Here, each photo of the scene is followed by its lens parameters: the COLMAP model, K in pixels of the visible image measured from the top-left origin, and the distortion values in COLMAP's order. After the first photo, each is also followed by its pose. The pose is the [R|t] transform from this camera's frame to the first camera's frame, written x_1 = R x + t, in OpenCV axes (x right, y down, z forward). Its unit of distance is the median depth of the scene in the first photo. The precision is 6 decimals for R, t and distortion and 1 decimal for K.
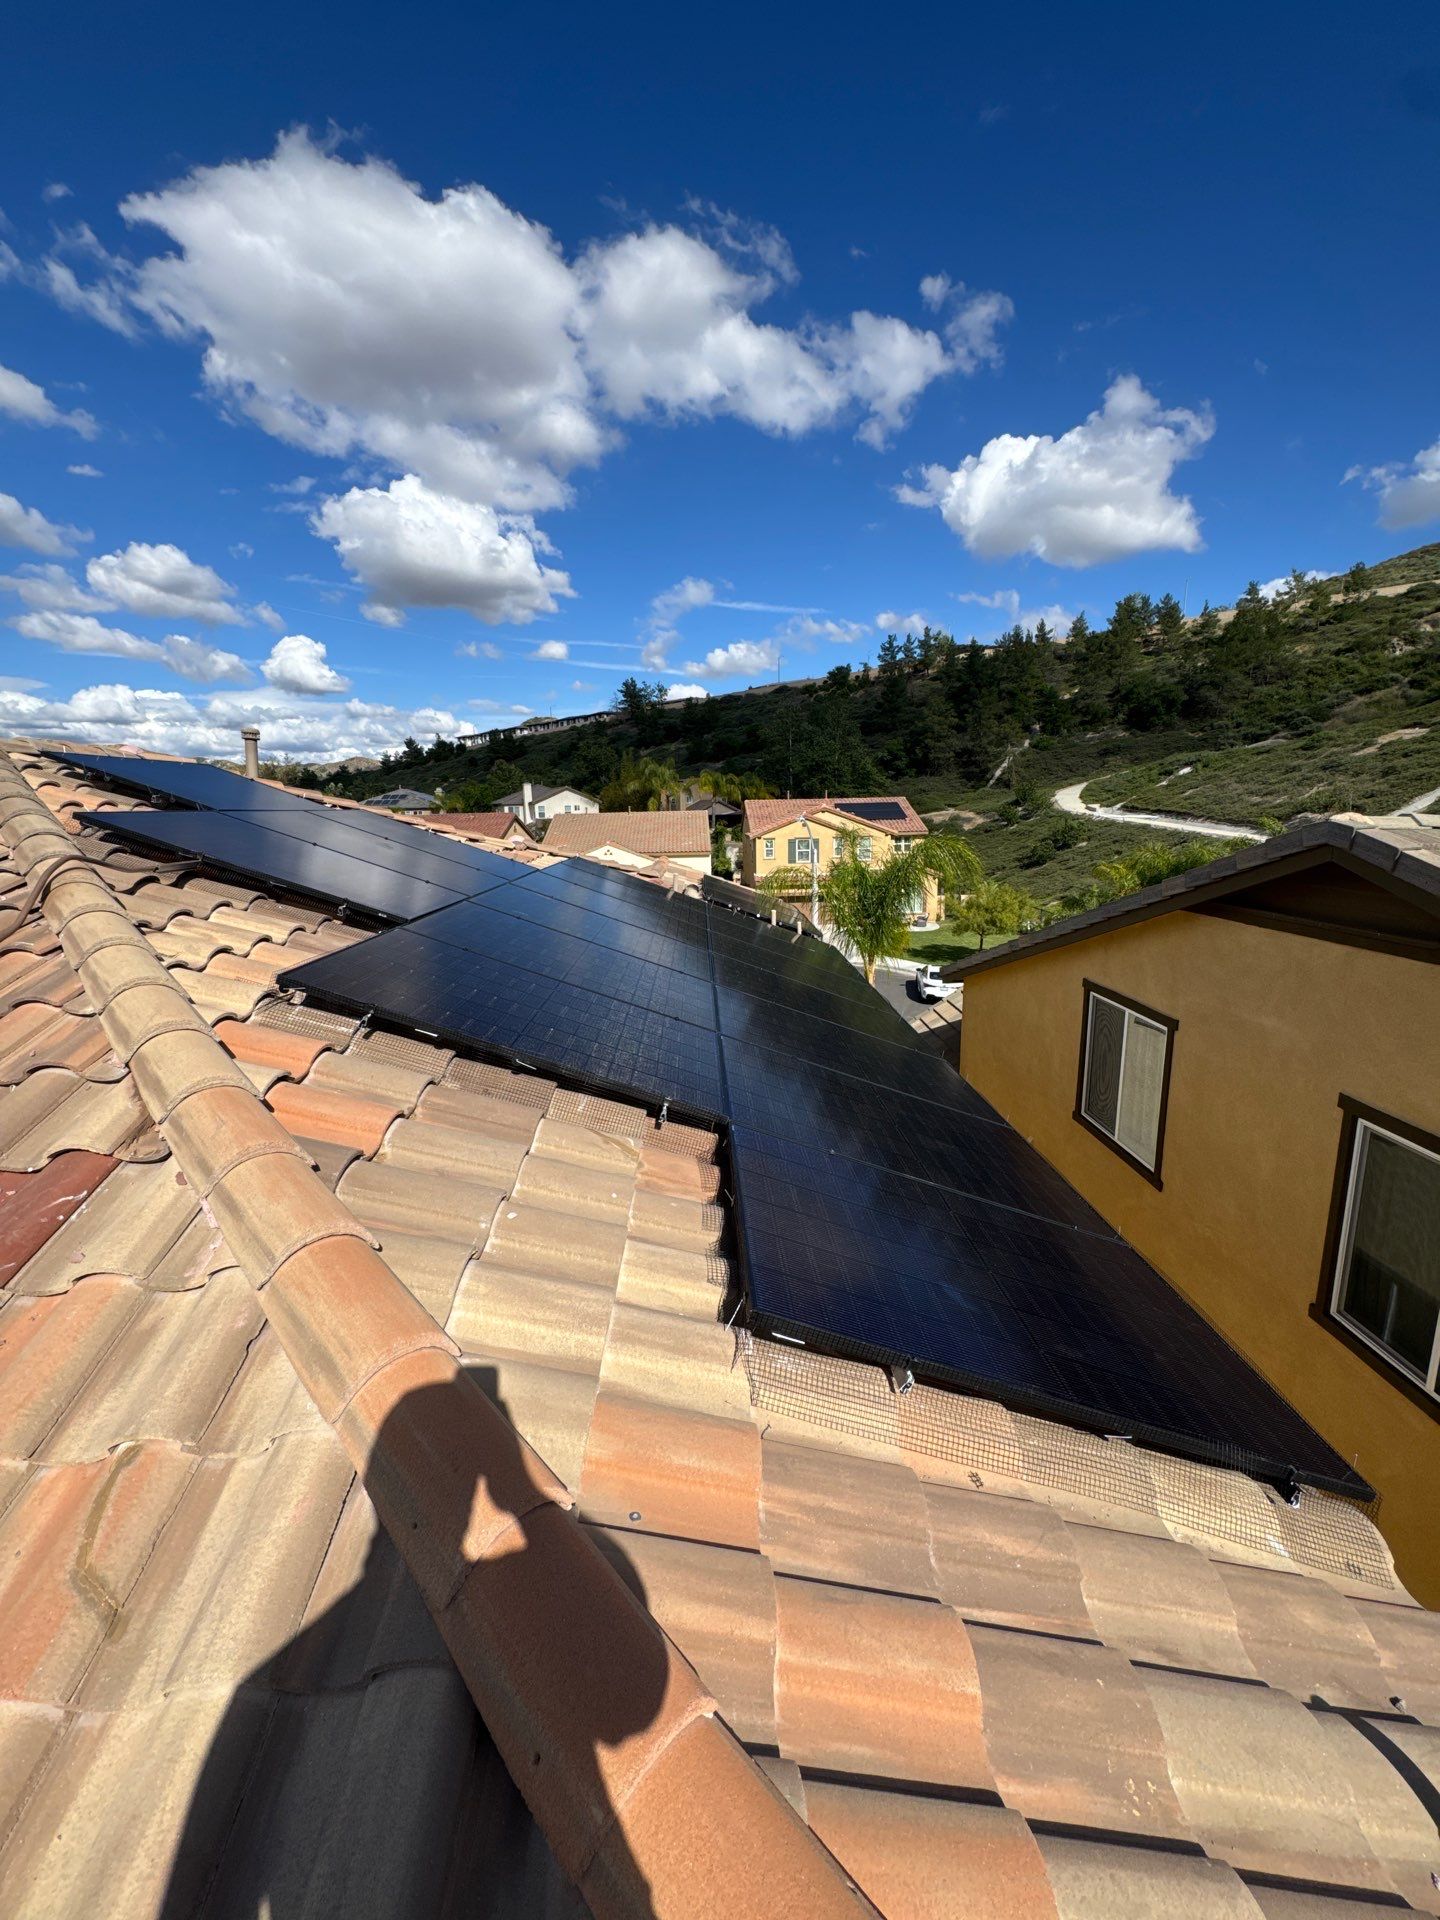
lens RADIAL K [[764.1, 0, 712.0], [0, 764.1, 939.7], [0, 0, 1]] dist [-0.003761, 0.000455]
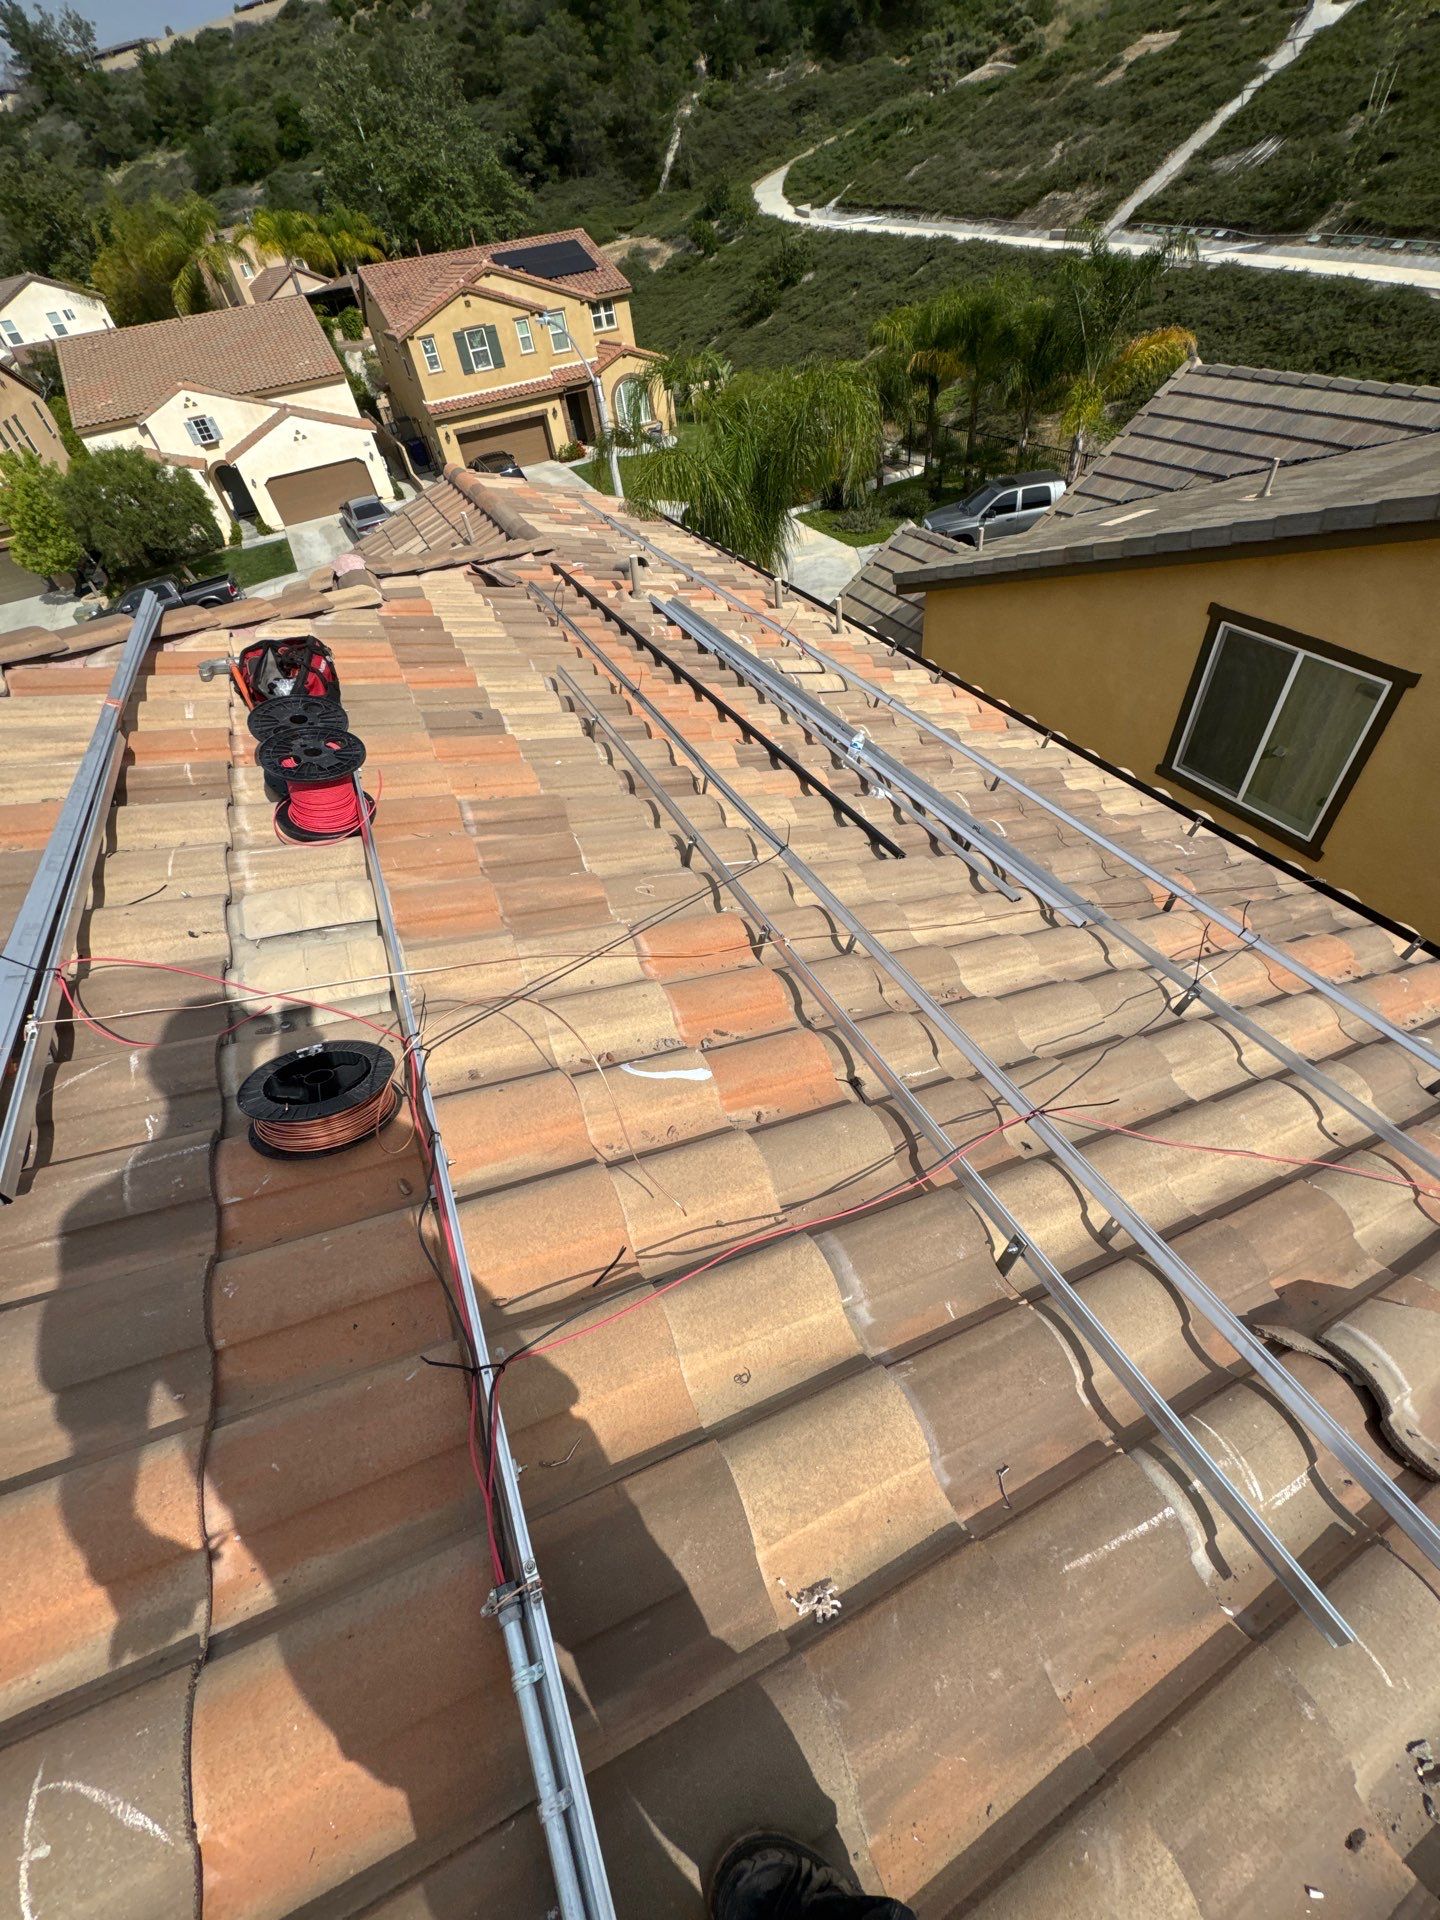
lens RADIAL K [[764.1, 0, 724.6], [0, 764.1, 956.0], [0, 0, 1]] dist [-0.003761, 0.000455]
pose [[0.903943, -0.359149, 0.232160, -0.041017], [0.171056, 0.801202, 0.573424, -0.030069], [-0.391952, -0.478630, 0.785676, 0.068346]]
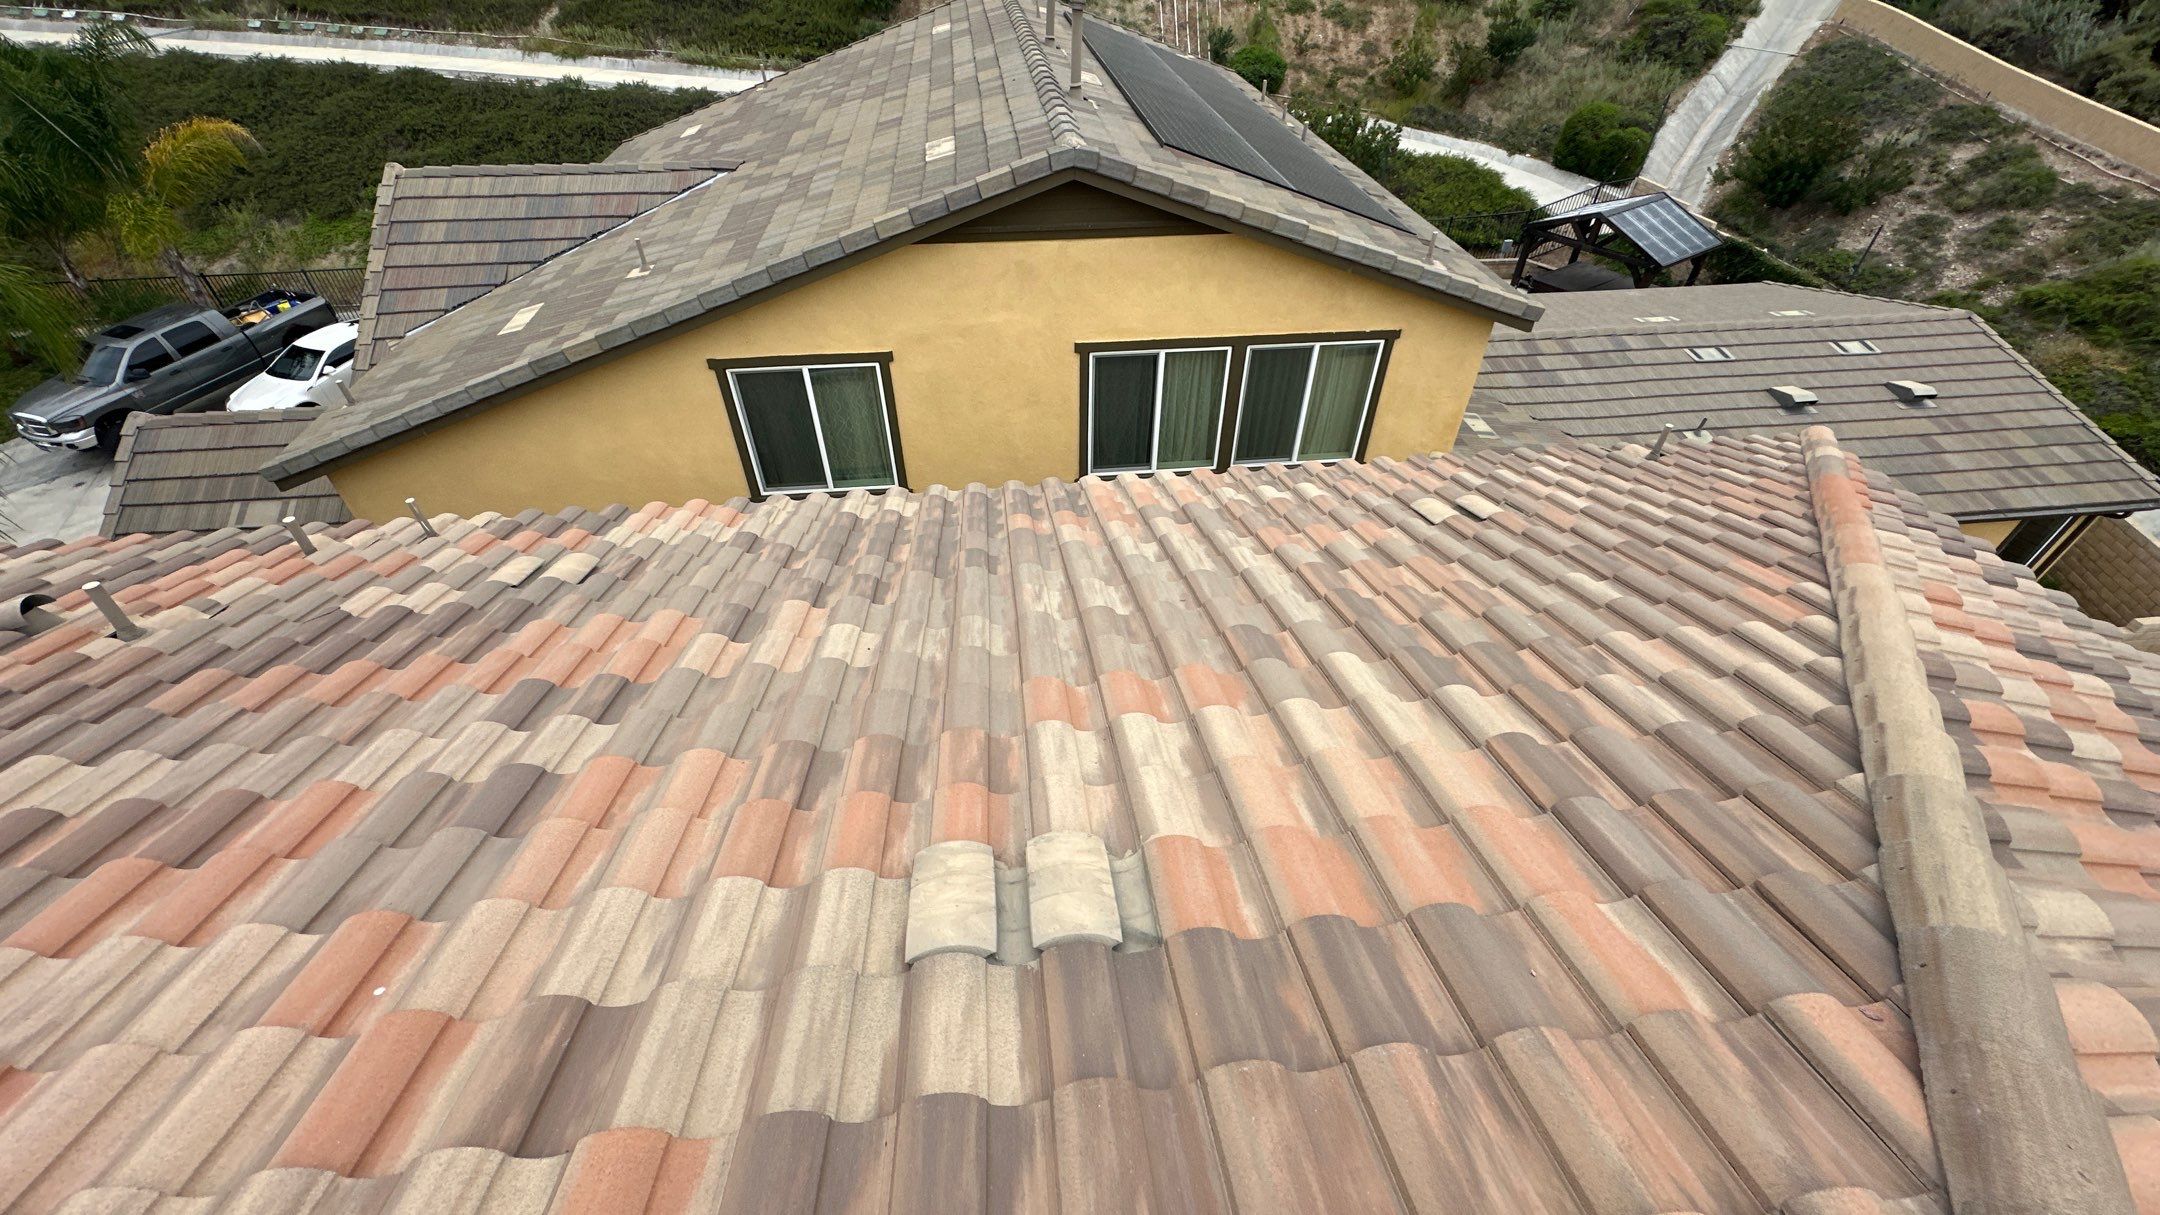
lens RADIAL K [[860.2, 0, 1079.9], [0, 860.2, 607.6], [0, 0, 1]] dist [-0.005786, 0.001016]
pose [[-0.096675, -0.644565, 0.758413, -0.071789], [0.167593, 0.740560, 0.650756, -0.047393], [-0.981105, 0.190016, 0.036431, 0.099048]]
